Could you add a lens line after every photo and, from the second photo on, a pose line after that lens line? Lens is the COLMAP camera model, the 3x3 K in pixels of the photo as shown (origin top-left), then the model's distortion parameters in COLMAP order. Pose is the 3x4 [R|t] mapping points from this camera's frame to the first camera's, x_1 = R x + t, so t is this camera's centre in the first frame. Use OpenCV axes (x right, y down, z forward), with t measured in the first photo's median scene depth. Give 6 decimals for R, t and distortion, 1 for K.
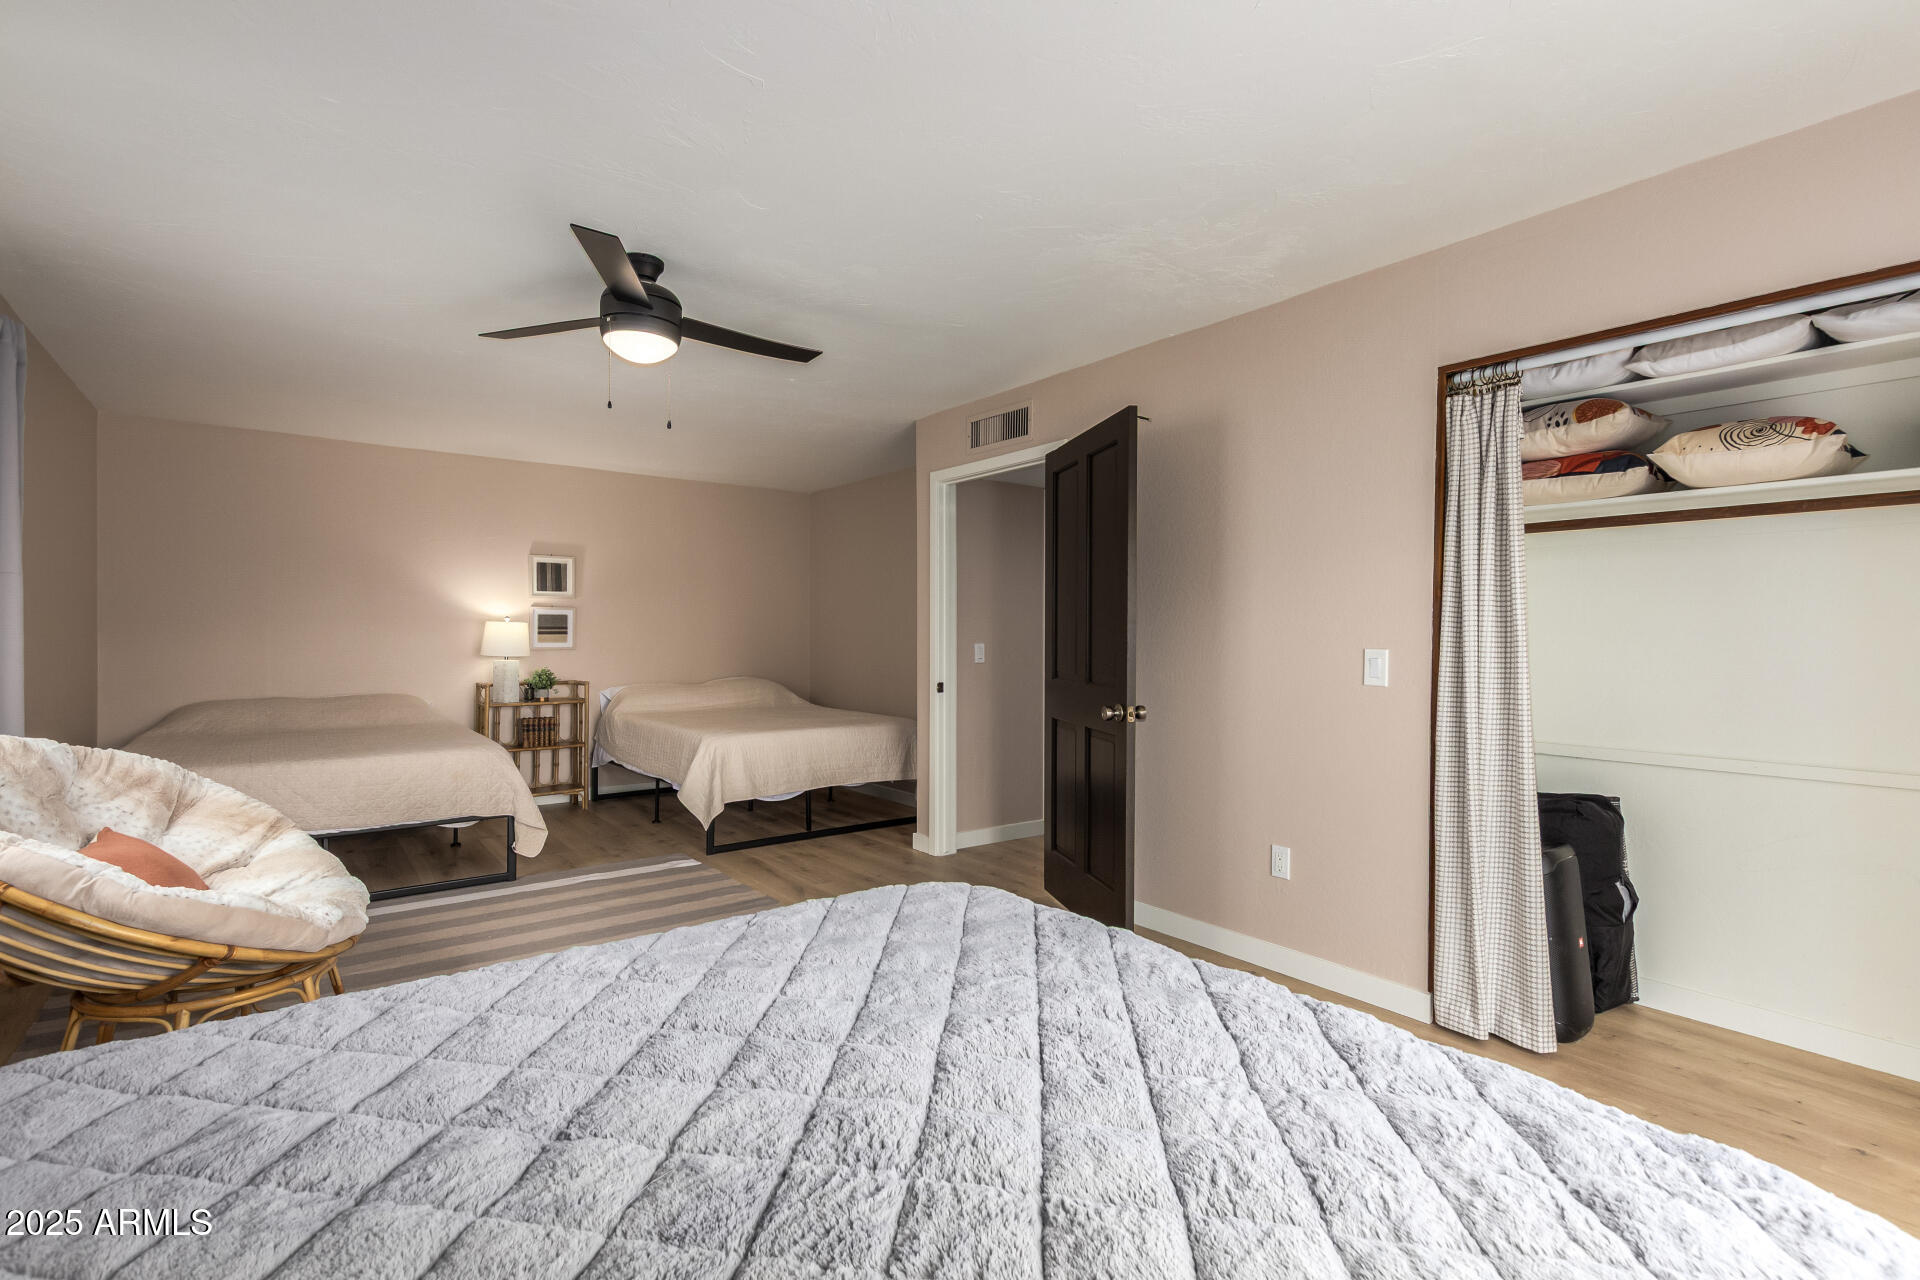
lens RADIAL K [[864.7, 0, 960.0], [0, 864.7, 640.0], [0, 0, 1]] dist [0.001372, 0.000118]
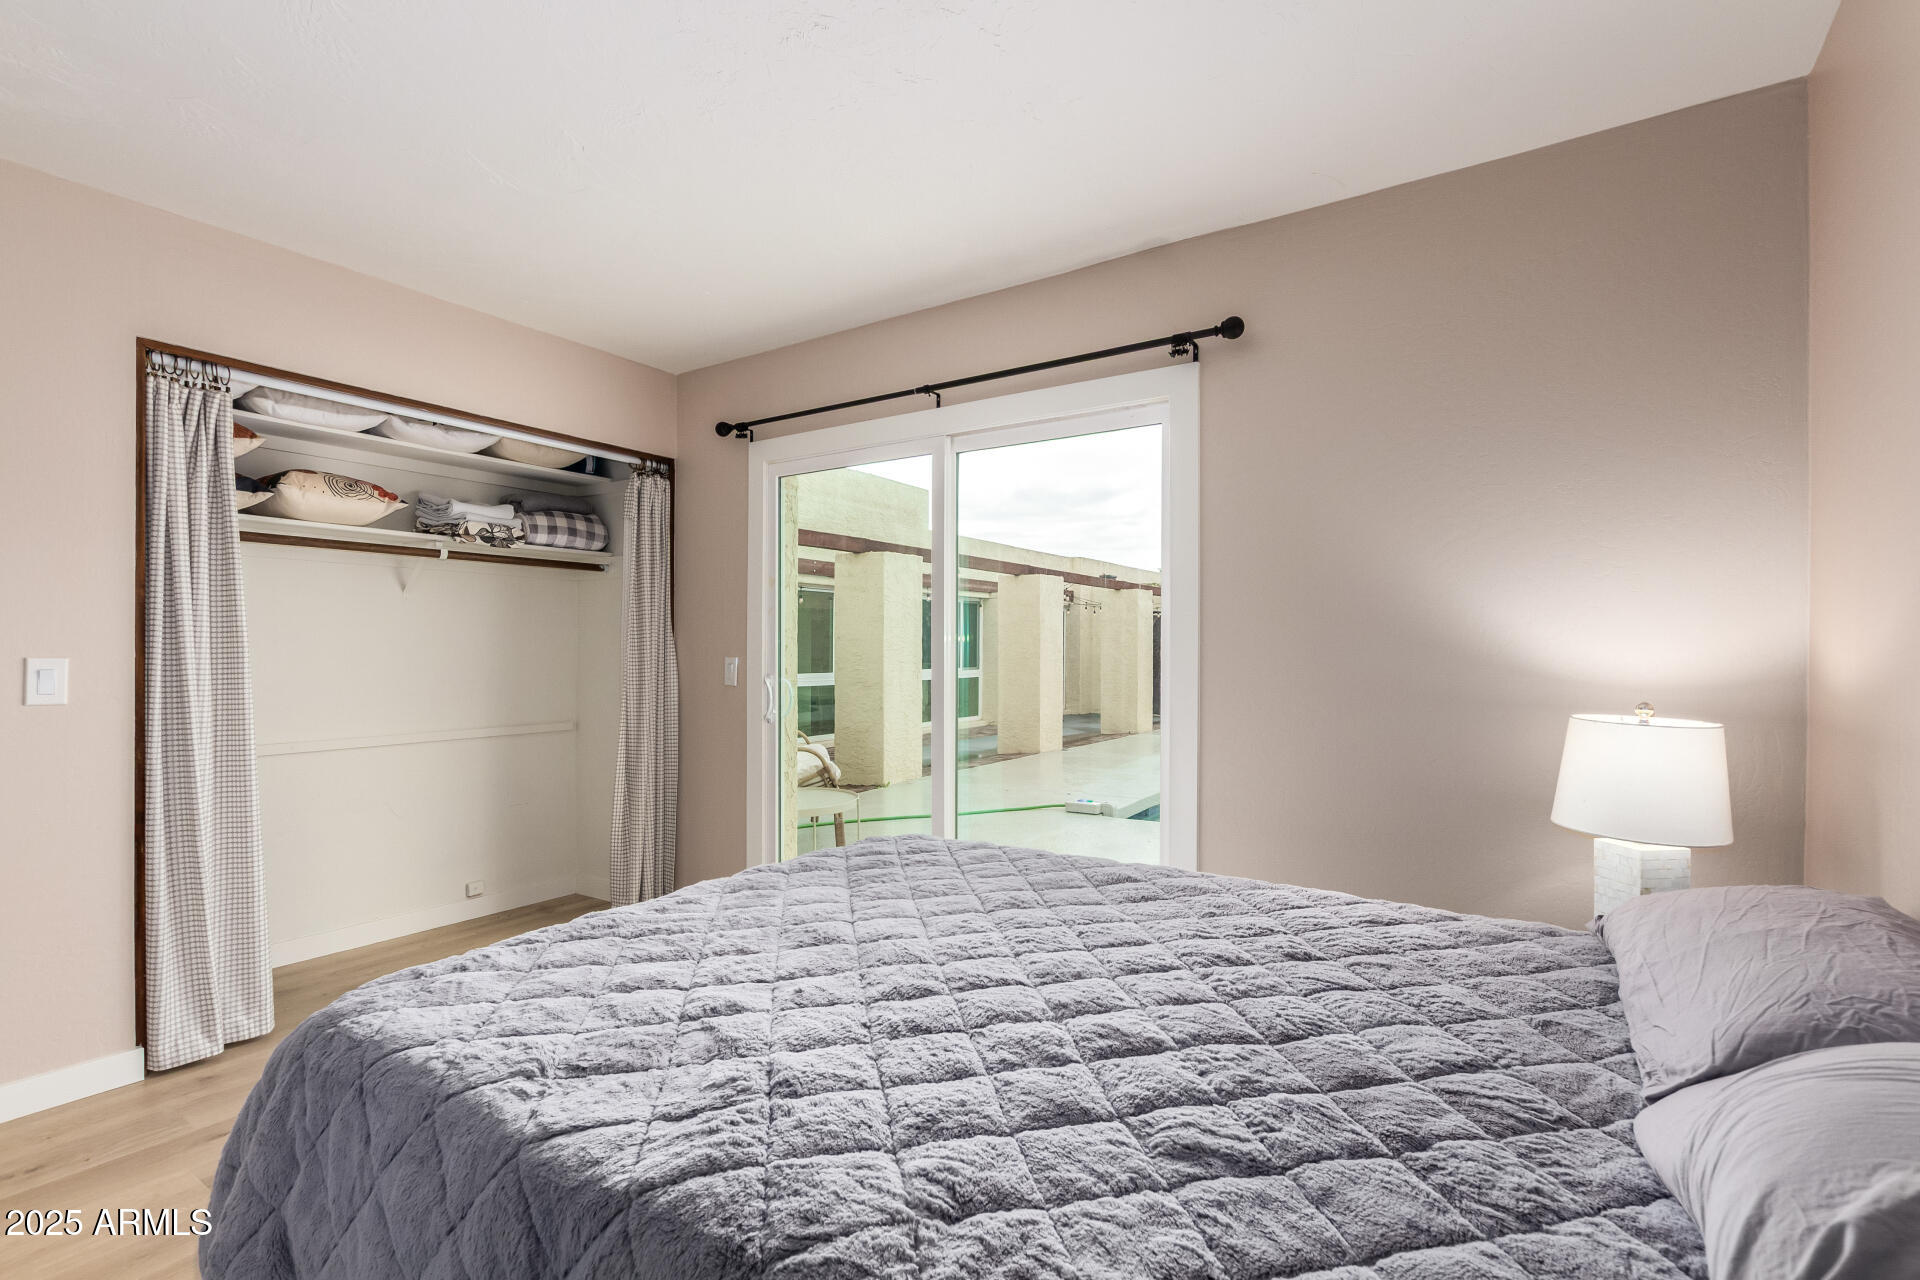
lens RADIAL K [[864.7, 0, 960.0], [0, 864.7, 640.0], [0, 0, 1]] dist [0.001372, 0.000118]
pose [[-0.333074, -0.000037, 0.942901, -0.570754], [-0.003609, 0.999993, -0.001236, -0.007110], [-0.942894, -0.003814, -0.333071, 0.506643]]
